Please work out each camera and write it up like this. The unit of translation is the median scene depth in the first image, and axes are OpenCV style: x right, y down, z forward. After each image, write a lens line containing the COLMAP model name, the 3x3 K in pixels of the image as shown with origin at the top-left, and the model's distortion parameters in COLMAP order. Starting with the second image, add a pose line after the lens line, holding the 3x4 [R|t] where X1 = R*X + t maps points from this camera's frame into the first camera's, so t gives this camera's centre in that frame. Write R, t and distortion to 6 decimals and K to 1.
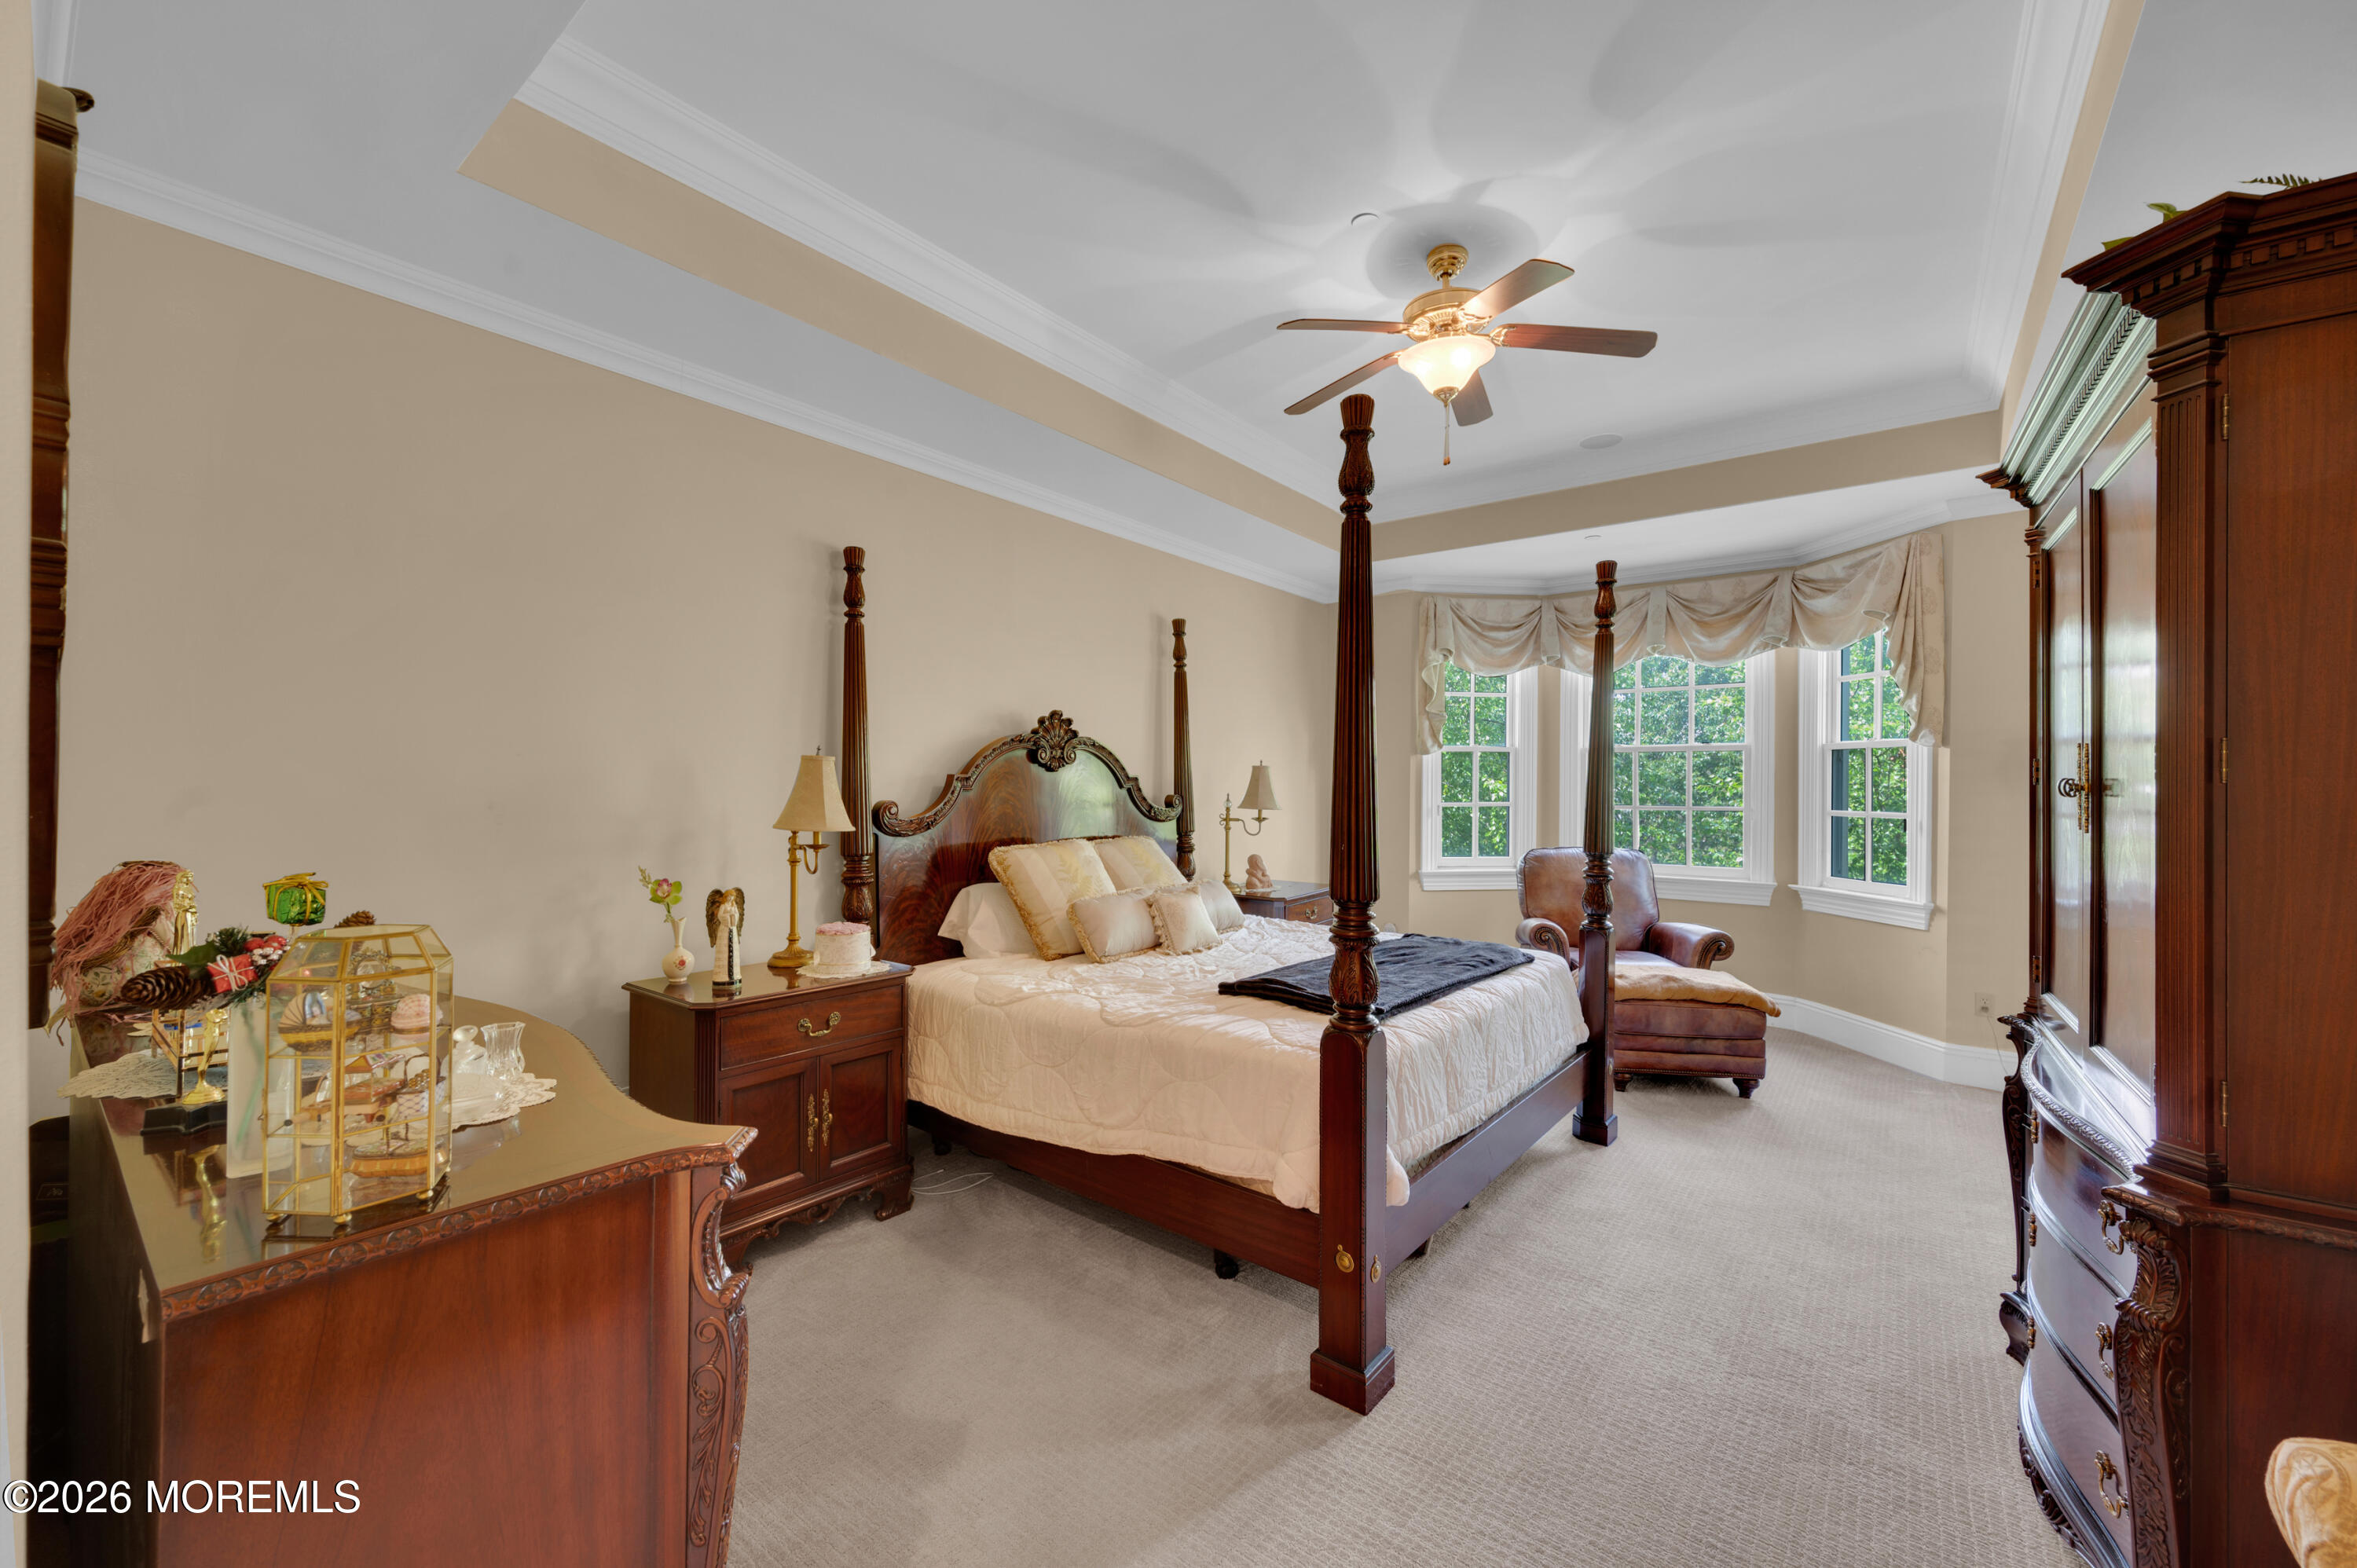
lens RADIAL K [[932.3, 0, 1162.7], [0, 932.3, 781.3], [0, 0, 1]] dist [0.000975, -0.000058]
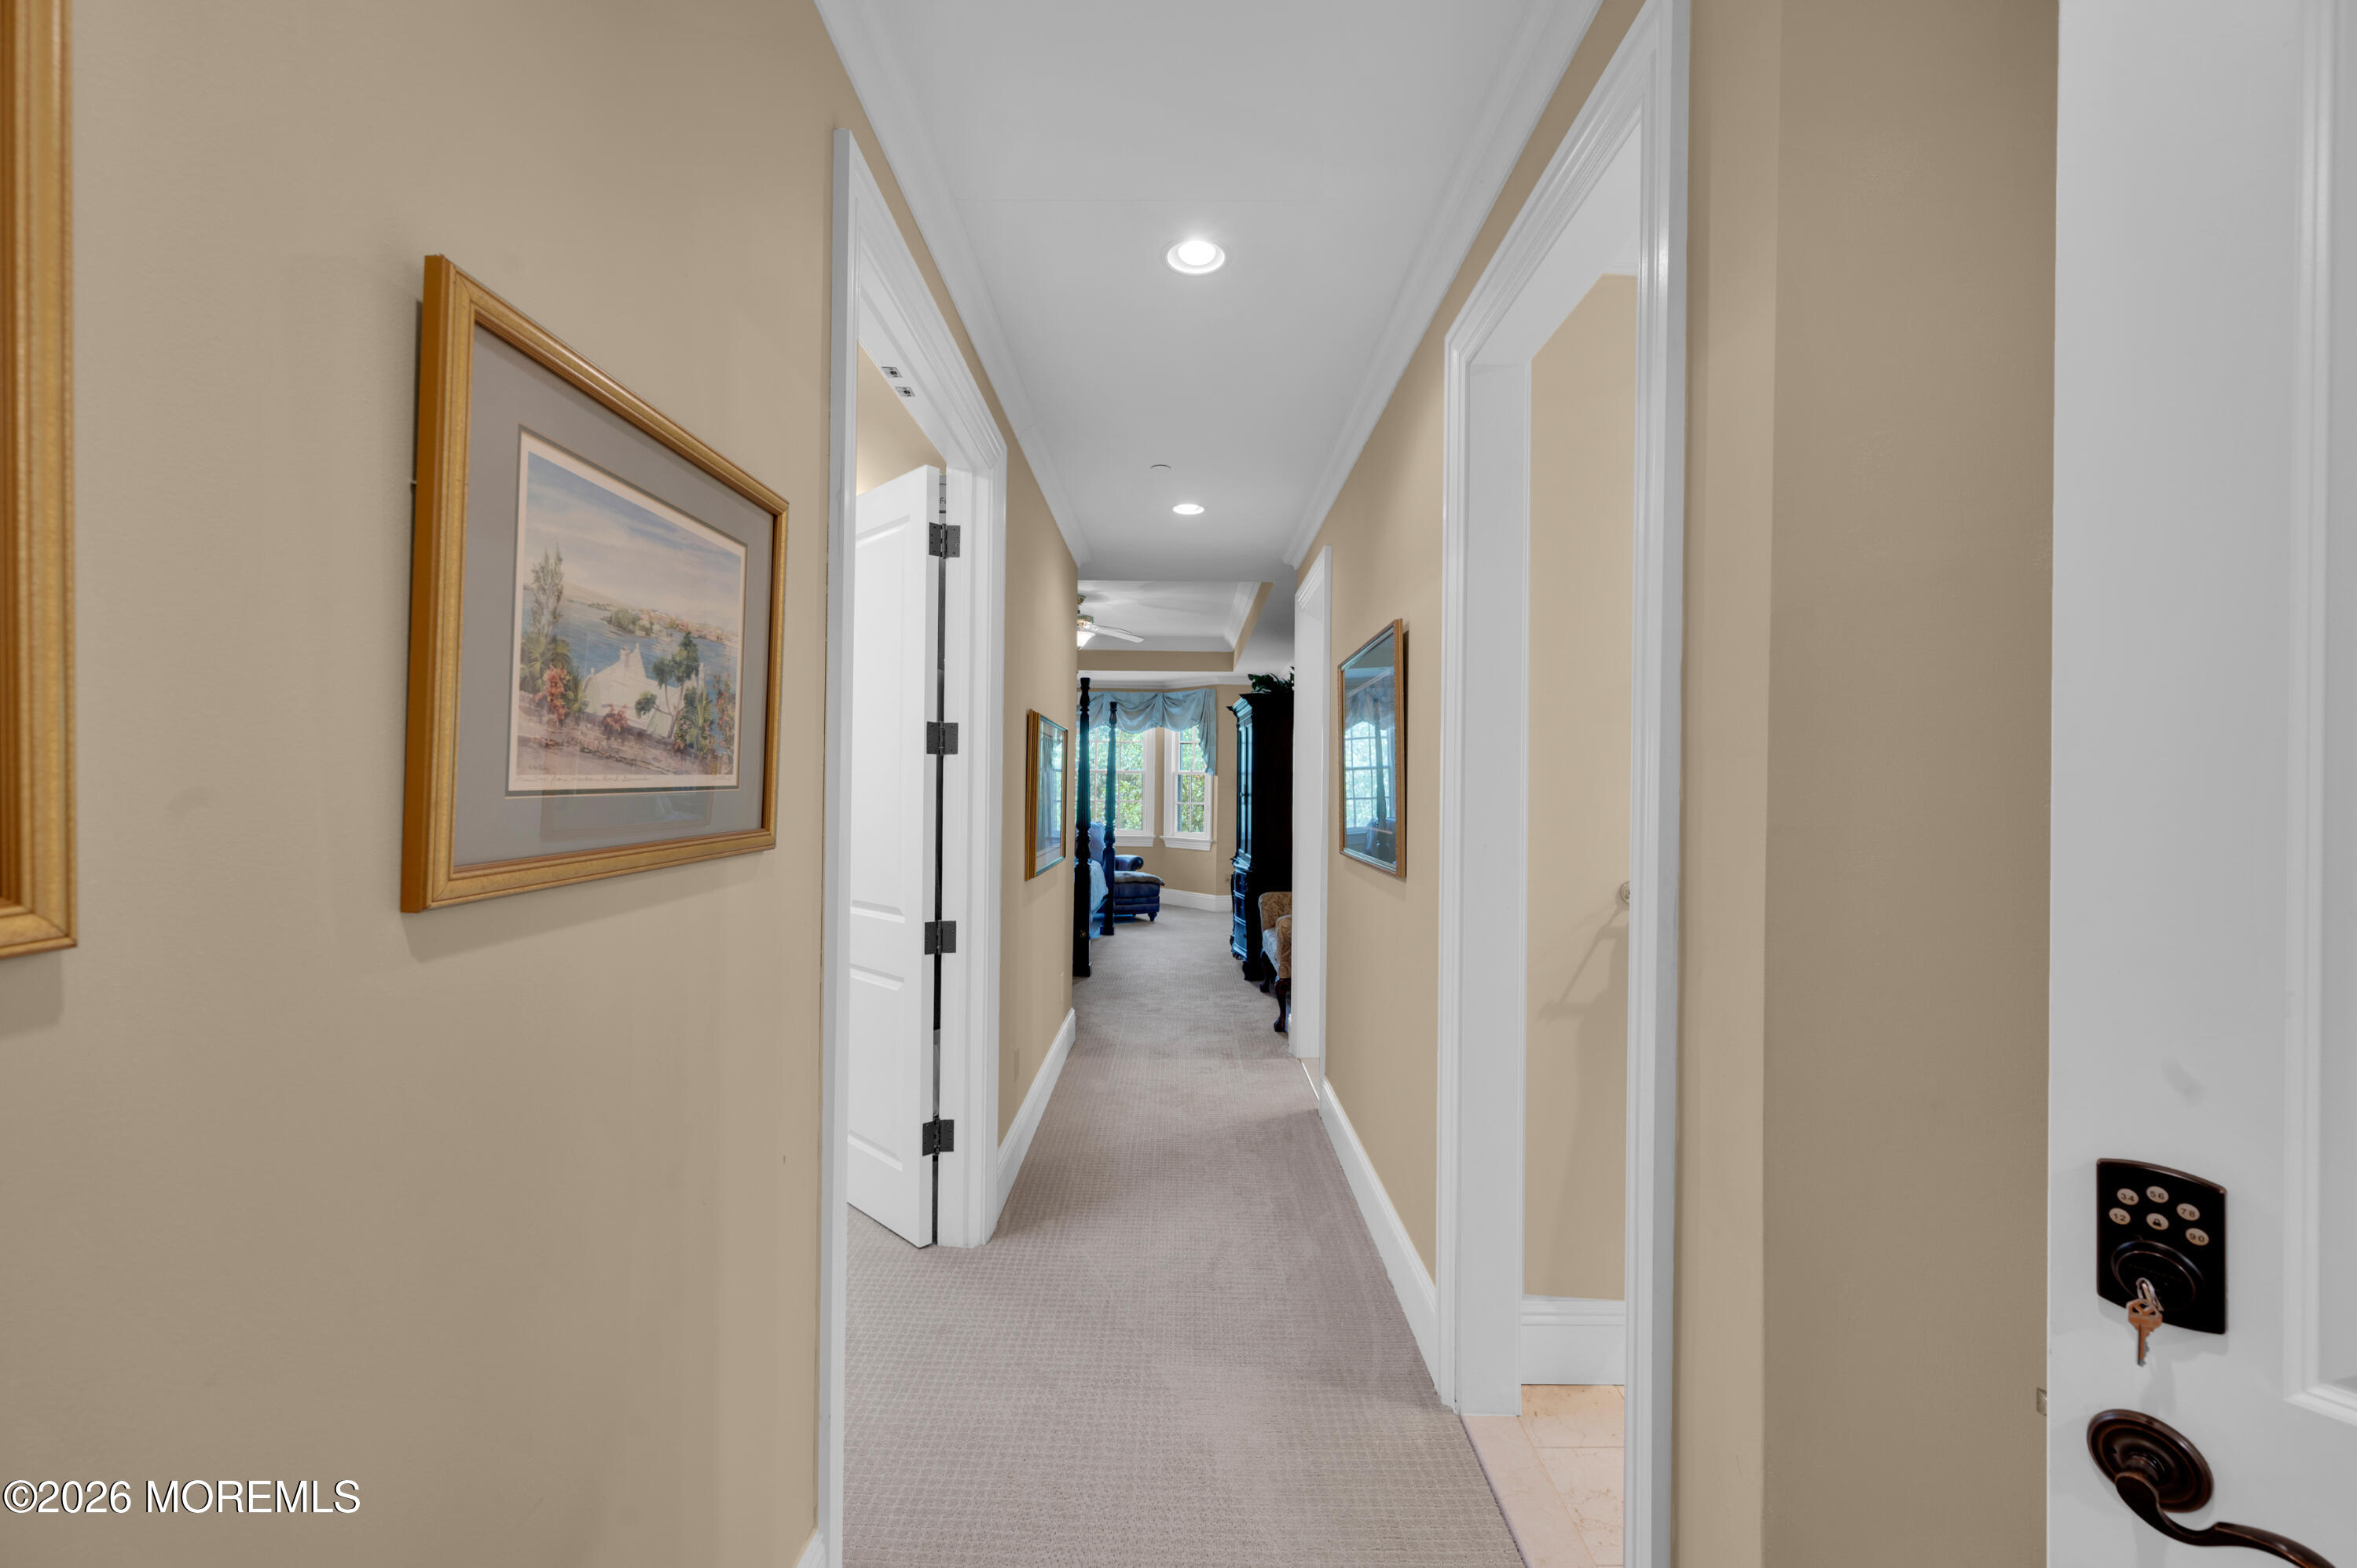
lens RADIAL K [[932.3, 0, 1180.2], [0, 932.3, 781.5], [0, 0, 1]] dist [0.000975, -0.000058]
pose [[0.783550, 0.010802, 0.621235, -0.709322], [-0.014676, 0.999892, 0.001124, -0.022567], [-0.621155, -0.009997, 0.783624, -0.807925]]
